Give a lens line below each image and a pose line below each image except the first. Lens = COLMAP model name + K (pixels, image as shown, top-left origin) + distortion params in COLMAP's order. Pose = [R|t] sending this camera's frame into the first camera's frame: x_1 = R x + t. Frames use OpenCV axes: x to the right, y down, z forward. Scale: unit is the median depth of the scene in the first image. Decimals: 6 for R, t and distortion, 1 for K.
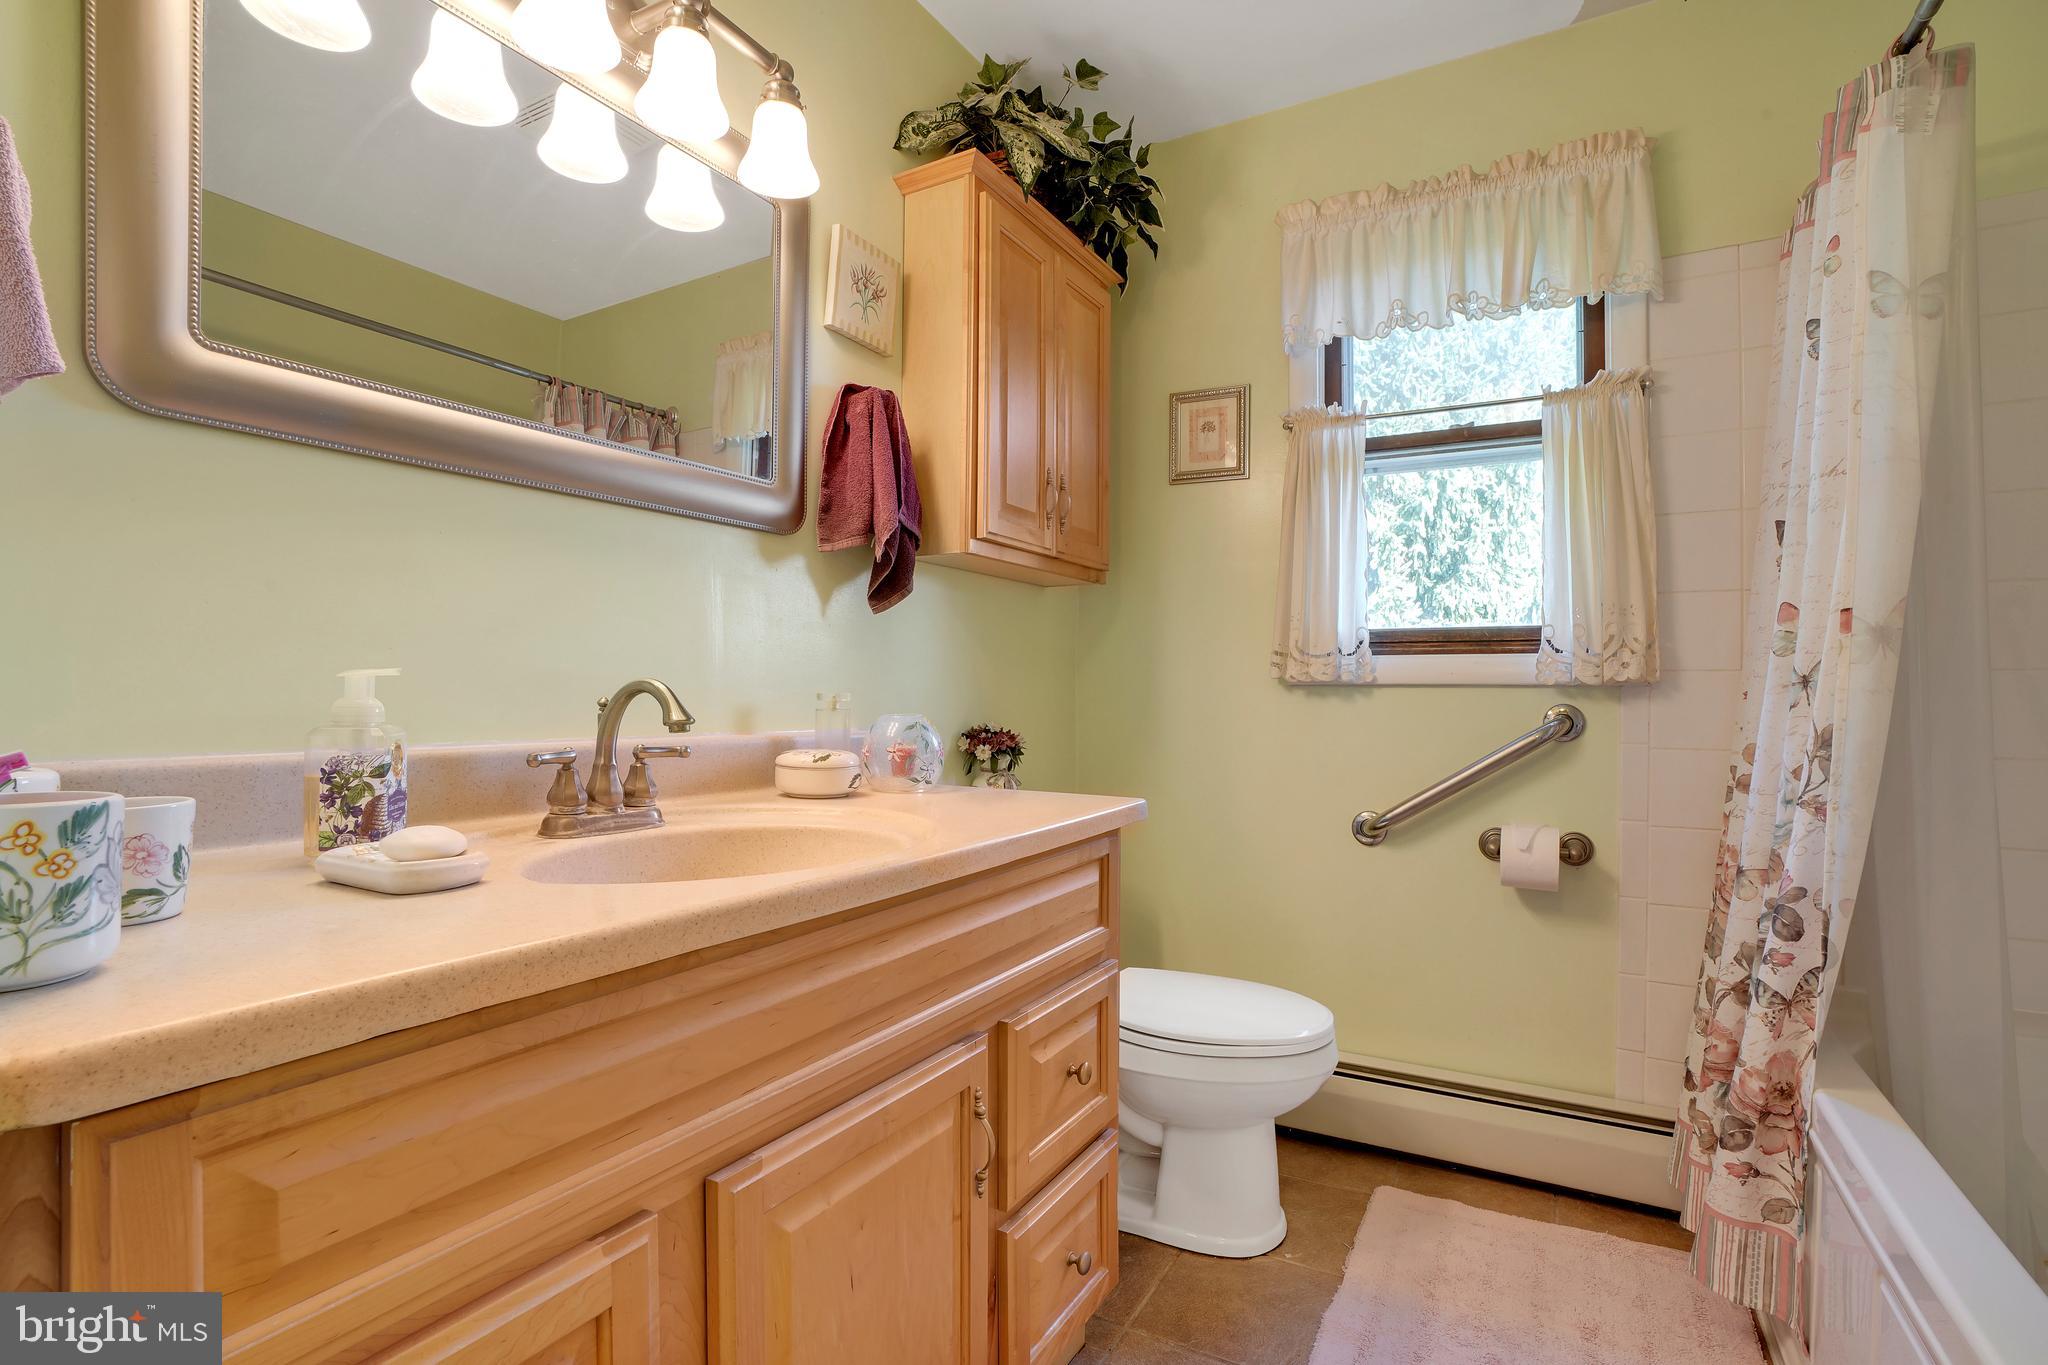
lens RADIAL K [[952.8, 0, 1013.7], [0, 952.8, 687.1], [0, 0, 1]] dist [-0.063755, 0.021495]
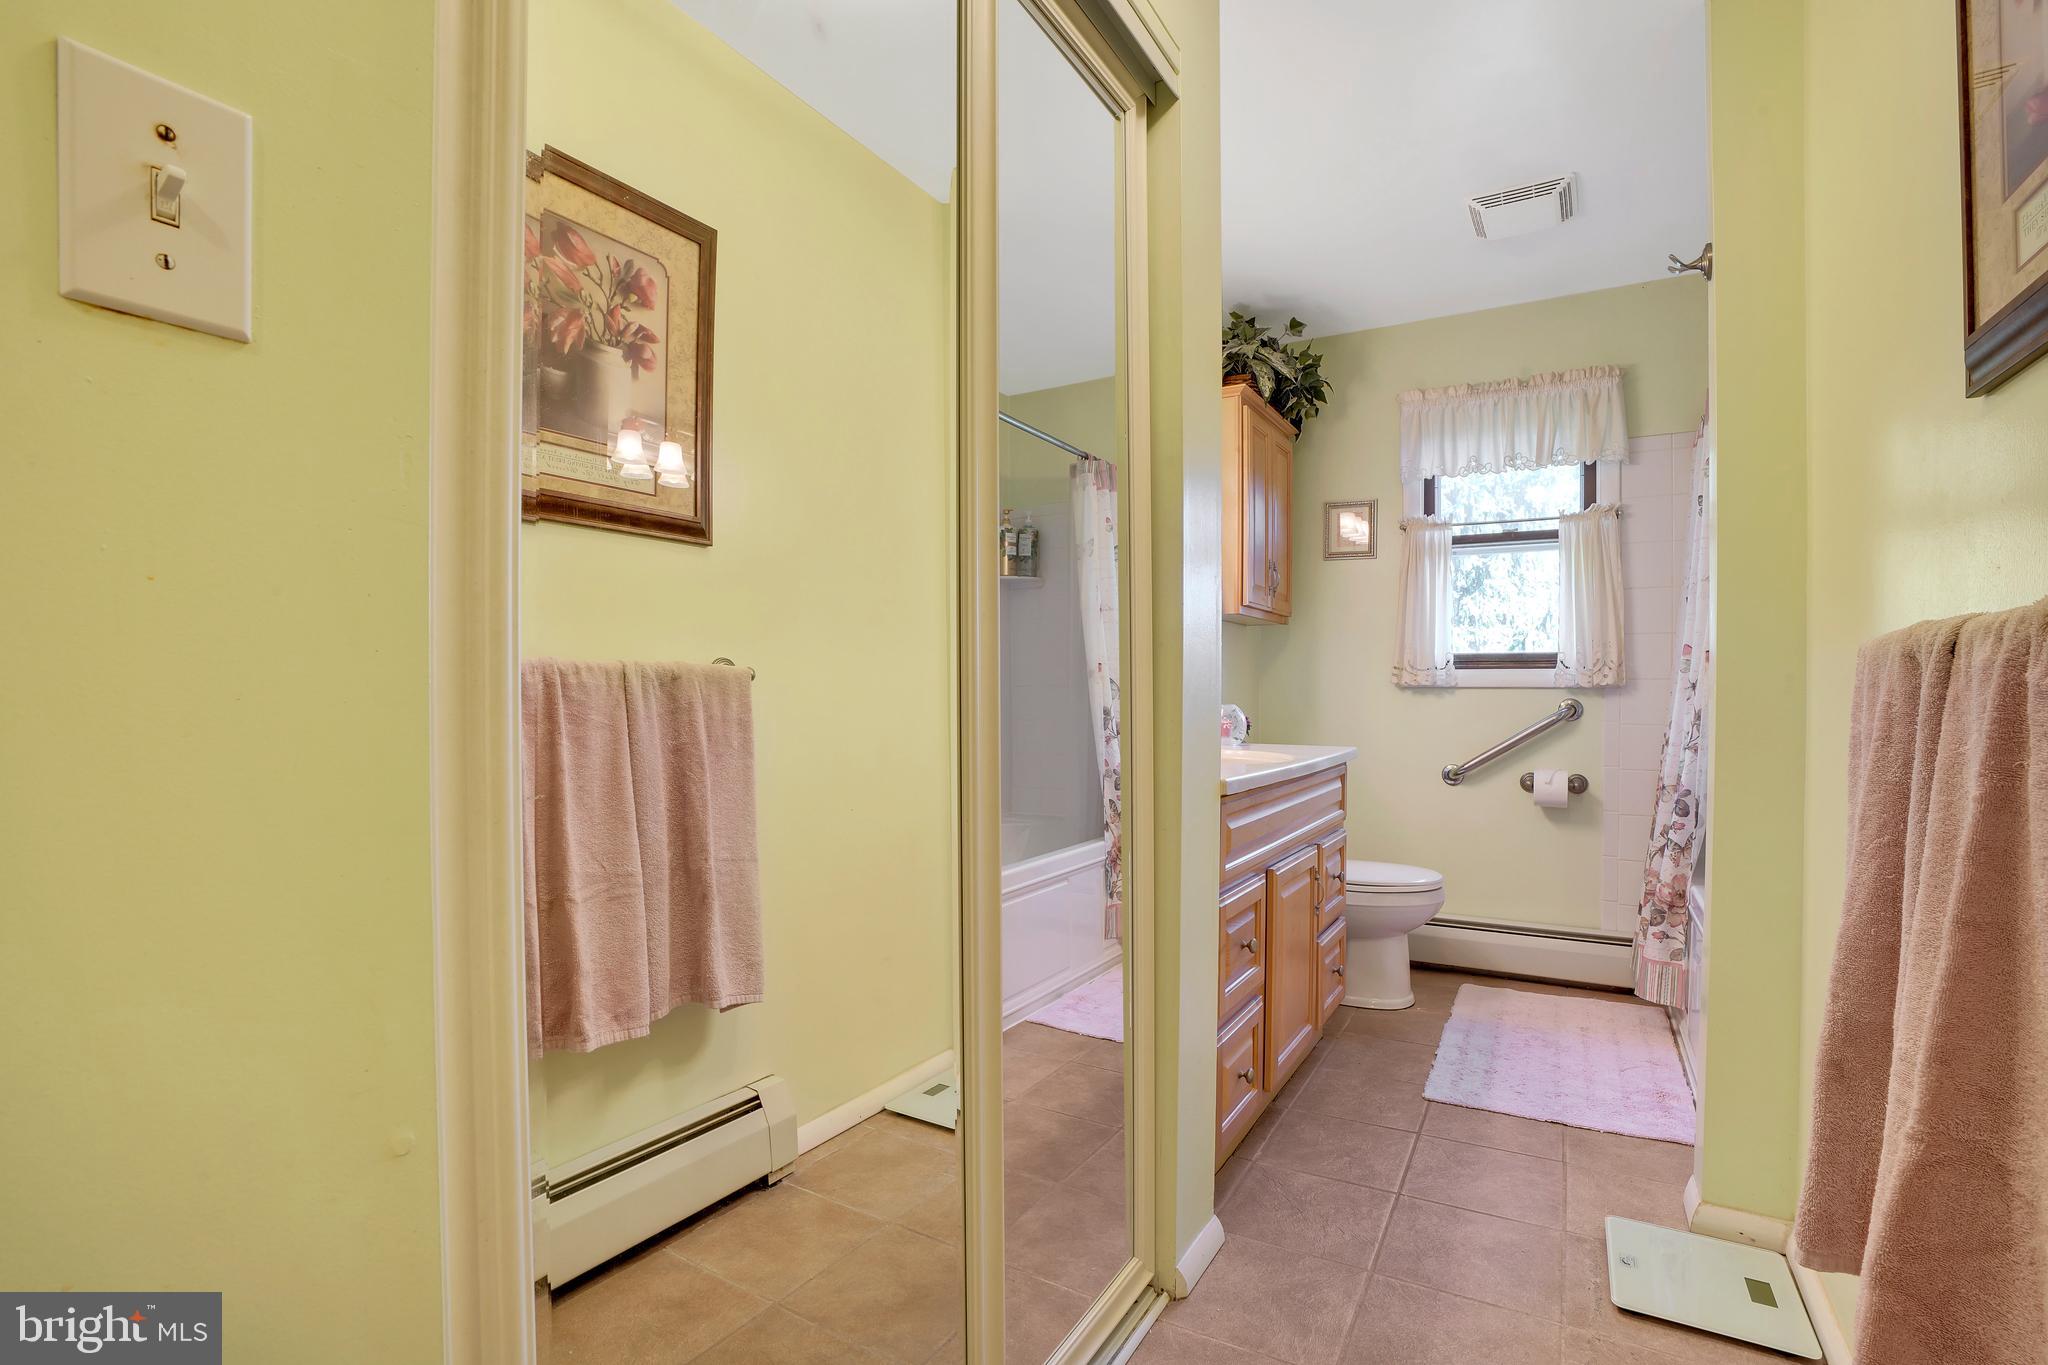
lens RADIAL K [[977.1, 0, 1027.8], [0, 977.1, 693.0], [0, 0, 1]] dist [-0.048207, 0.000305]
pose [[0.999887, -0.001649, 0.014957, -0.433319], [0.001537, 0.999971, 0.007507, -0.006890], [-0.014969, -0.007483, 0.999860, -0.750129]]
